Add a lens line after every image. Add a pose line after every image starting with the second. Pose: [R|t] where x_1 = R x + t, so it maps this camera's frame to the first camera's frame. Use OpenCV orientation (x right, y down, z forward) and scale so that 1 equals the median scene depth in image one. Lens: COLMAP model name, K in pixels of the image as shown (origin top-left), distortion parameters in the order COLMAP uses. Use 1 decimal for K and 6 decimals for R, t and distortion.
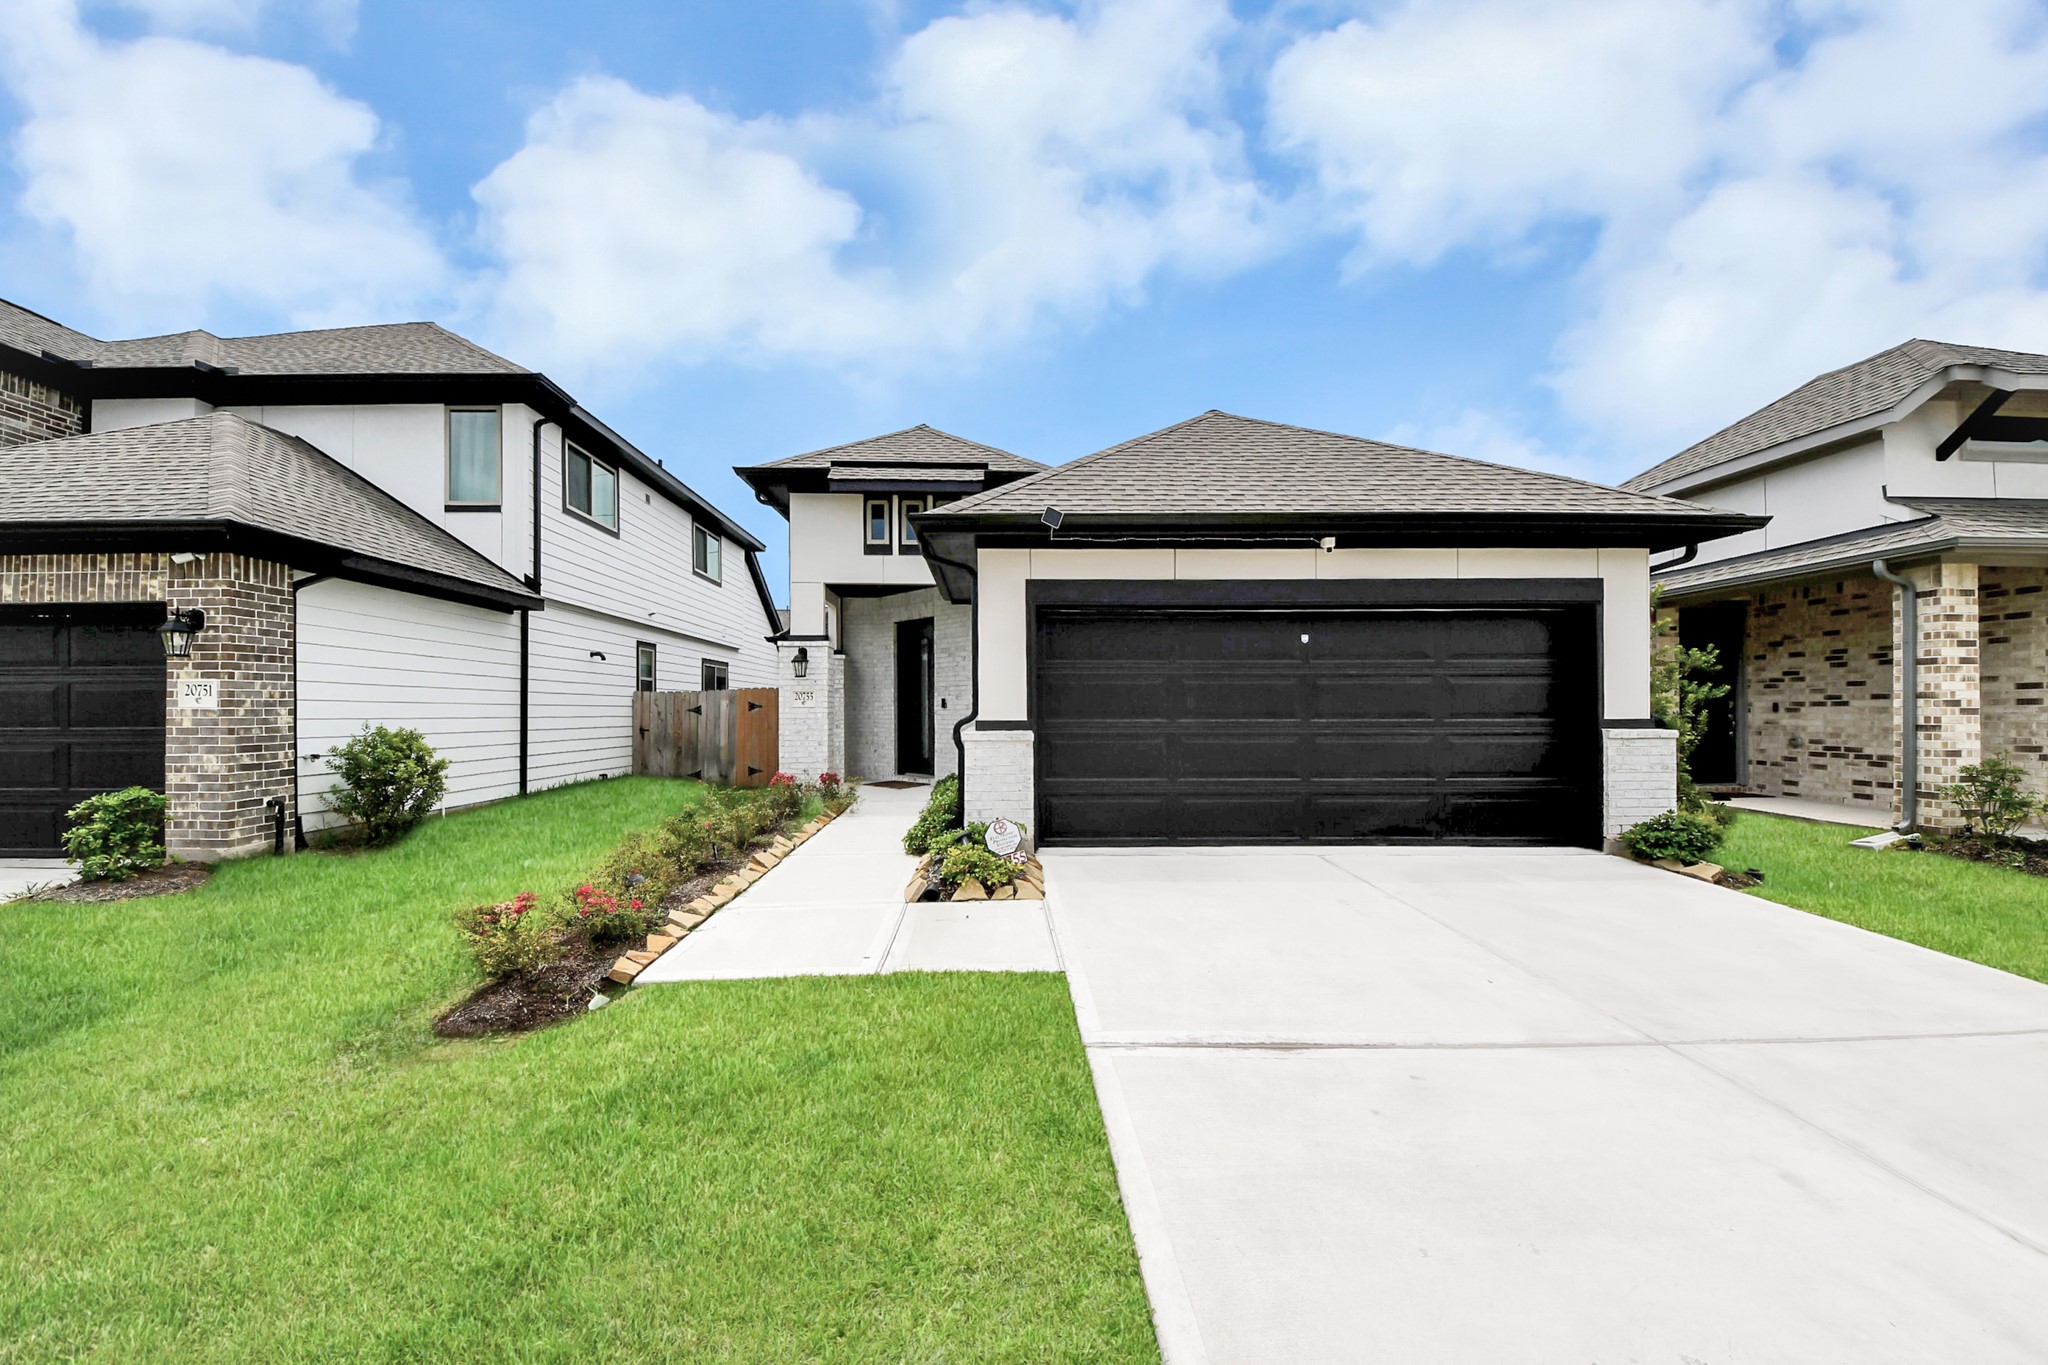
lens RADIAL K [[738.0, 0, 1022.0], [0, 738.0, 709.0], [0, 0, 1]] dist [-0.003863, -0.000839]
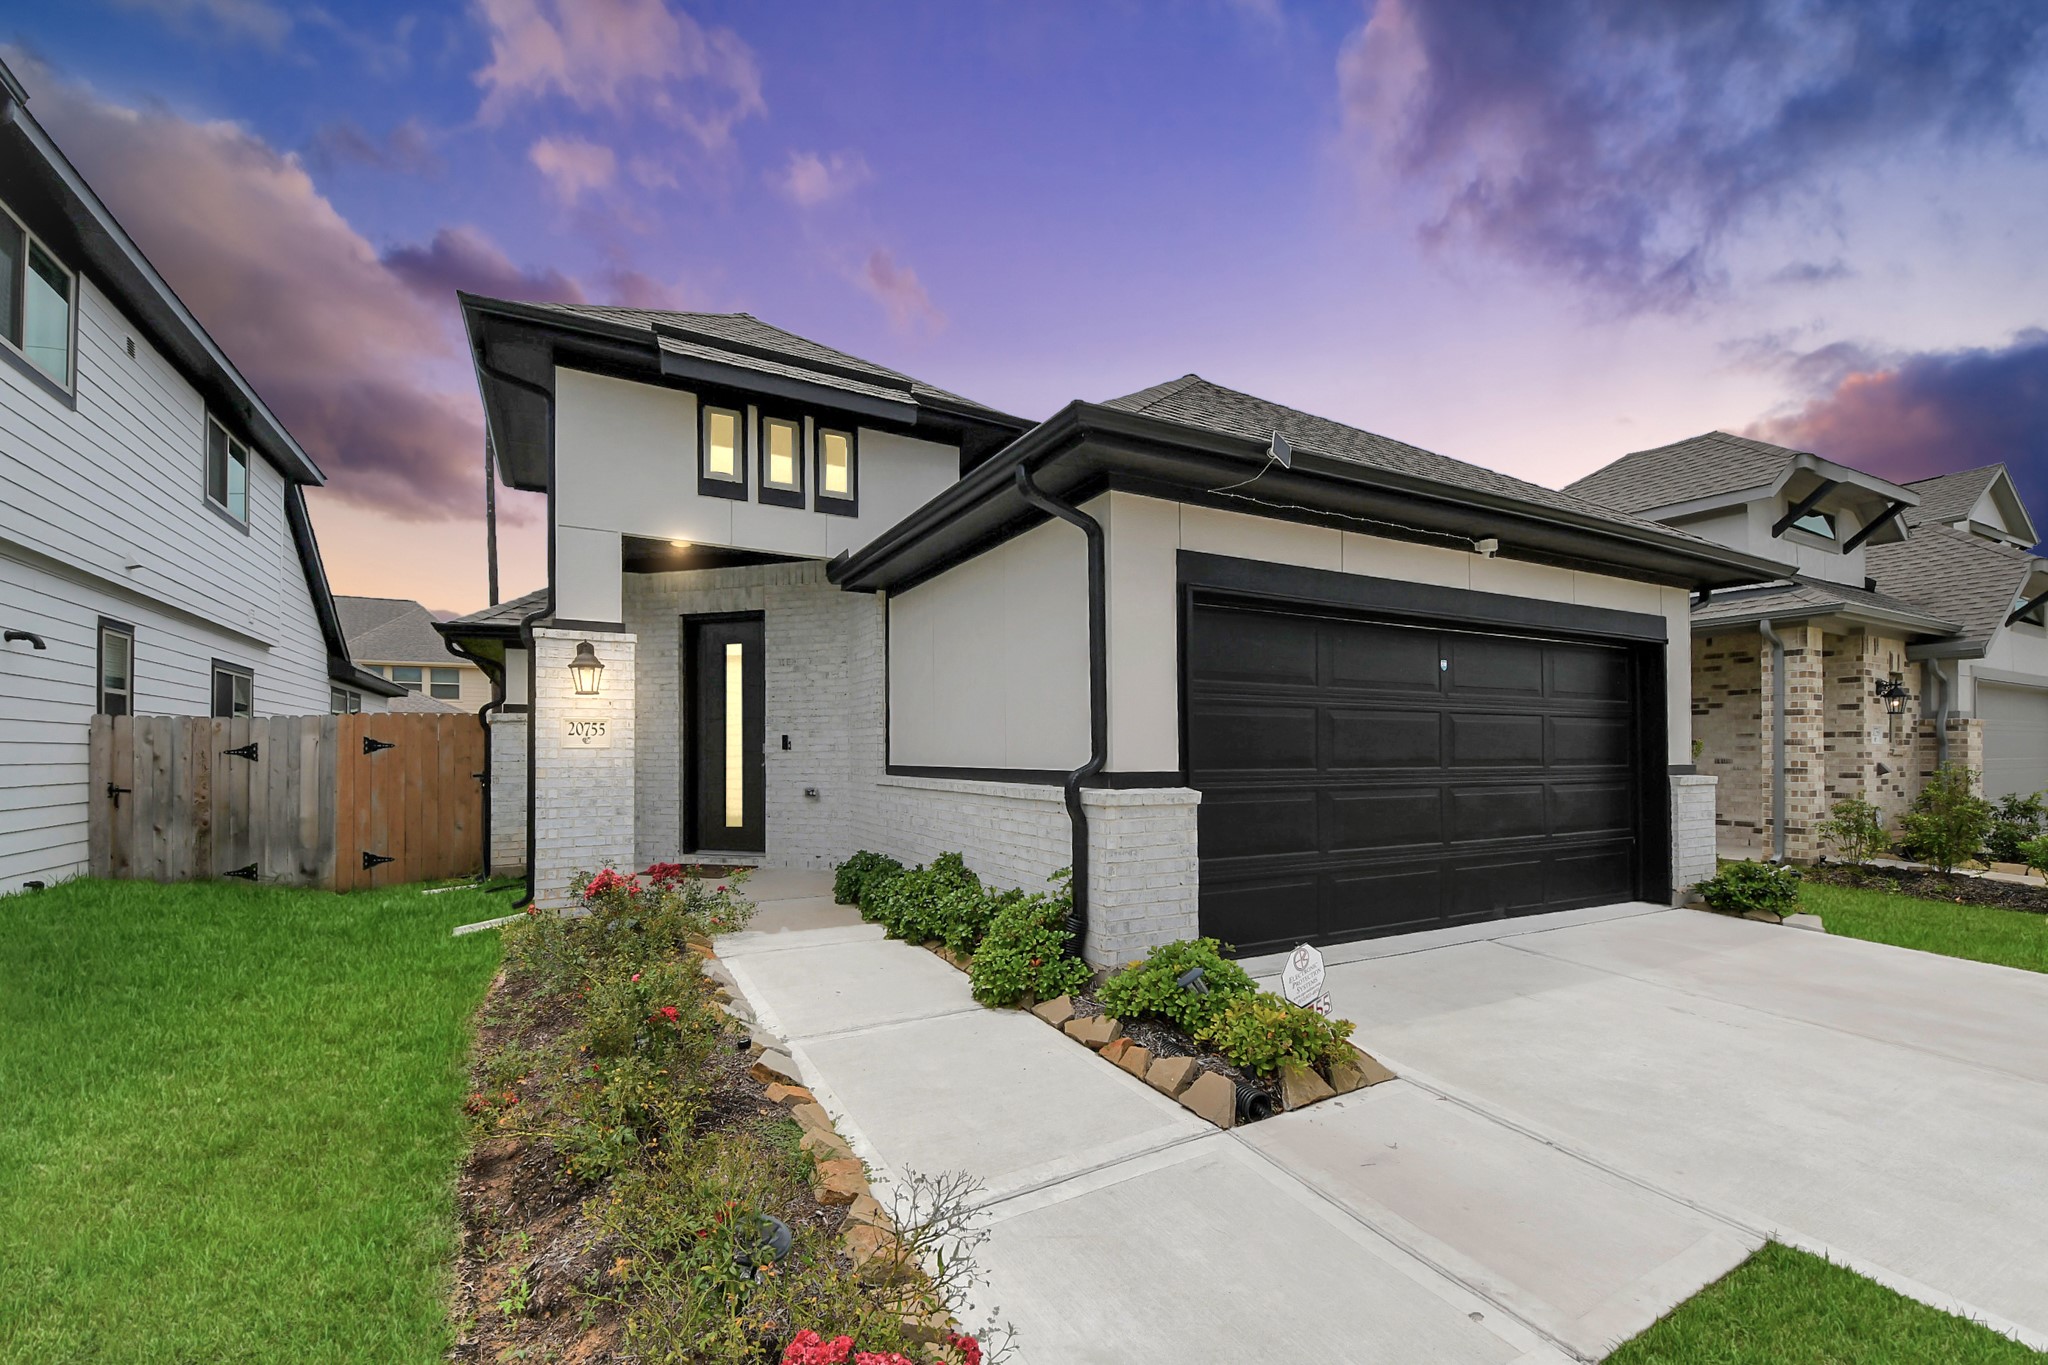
lens RADIAL K [[809.8, 0, 995.6], [0, 809.8, 738.9], [0, 0, 1]] dist [0.002671, -0.003029]
pose [[0.893477, 0.008974, 0.449019, -0.249027], [-0.002731, 0.999890, -0.014548, -0.000833], [-0.449101, 0.011772, 0.893404, 0.250358]]
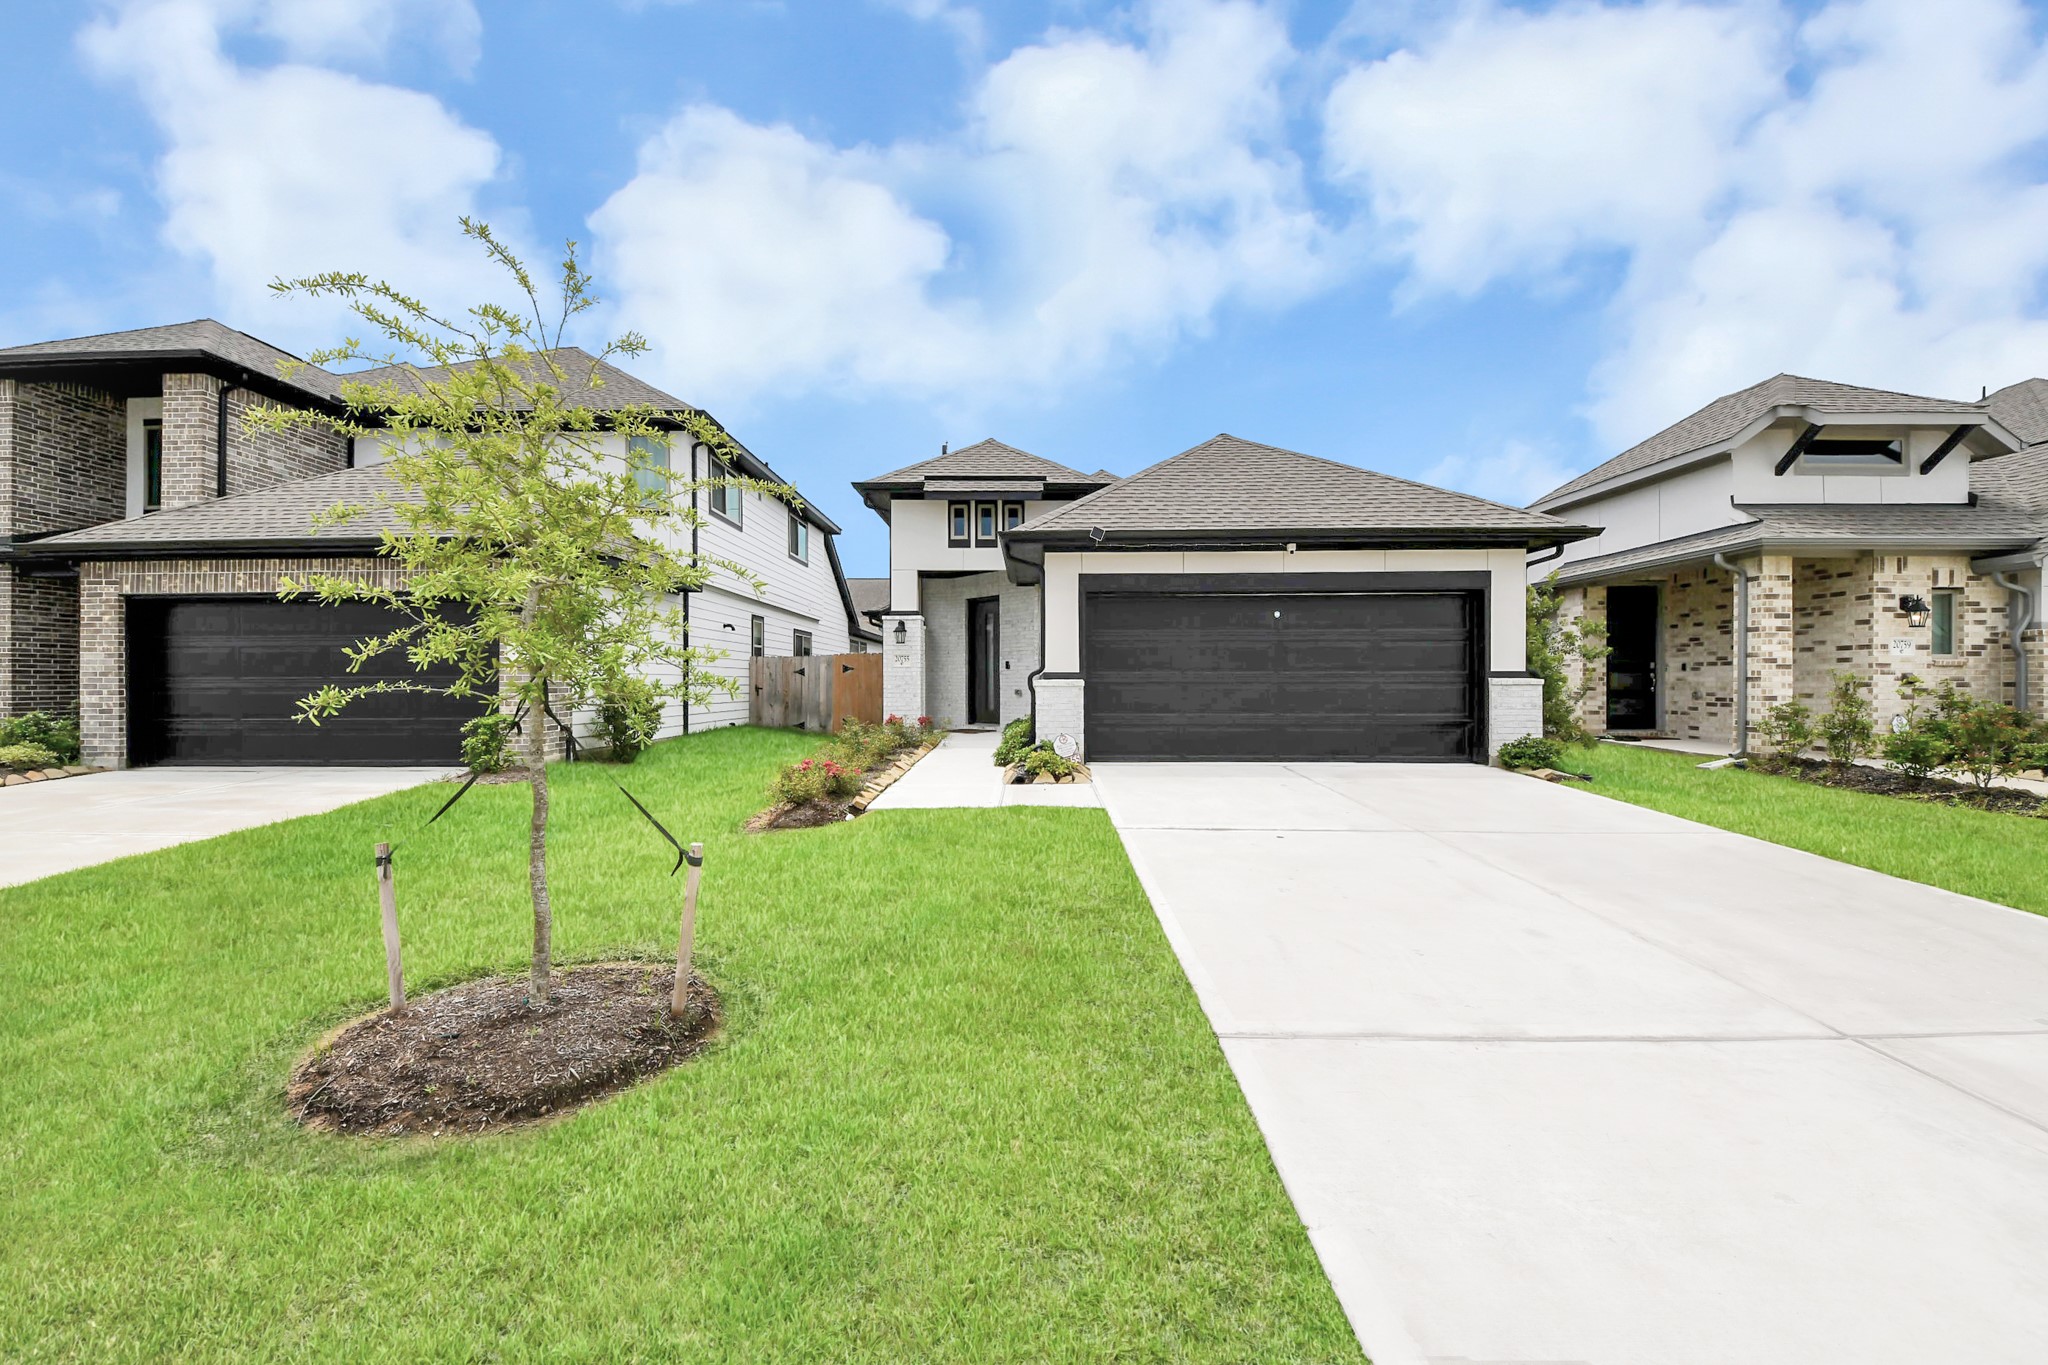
lens RADIAL K [[738.0, 0, 1052.6], [0, 738.0, 685.7], [0, 0, 1]] dist [-0.003863, -0.000839]
pose [[0.999918, -0.000510, -0.012810, -0.014524], [0.000624, 0.999960, 0.008900, 0.016031], [0.012805, -0.008908, 0.999878, -0.235979]]
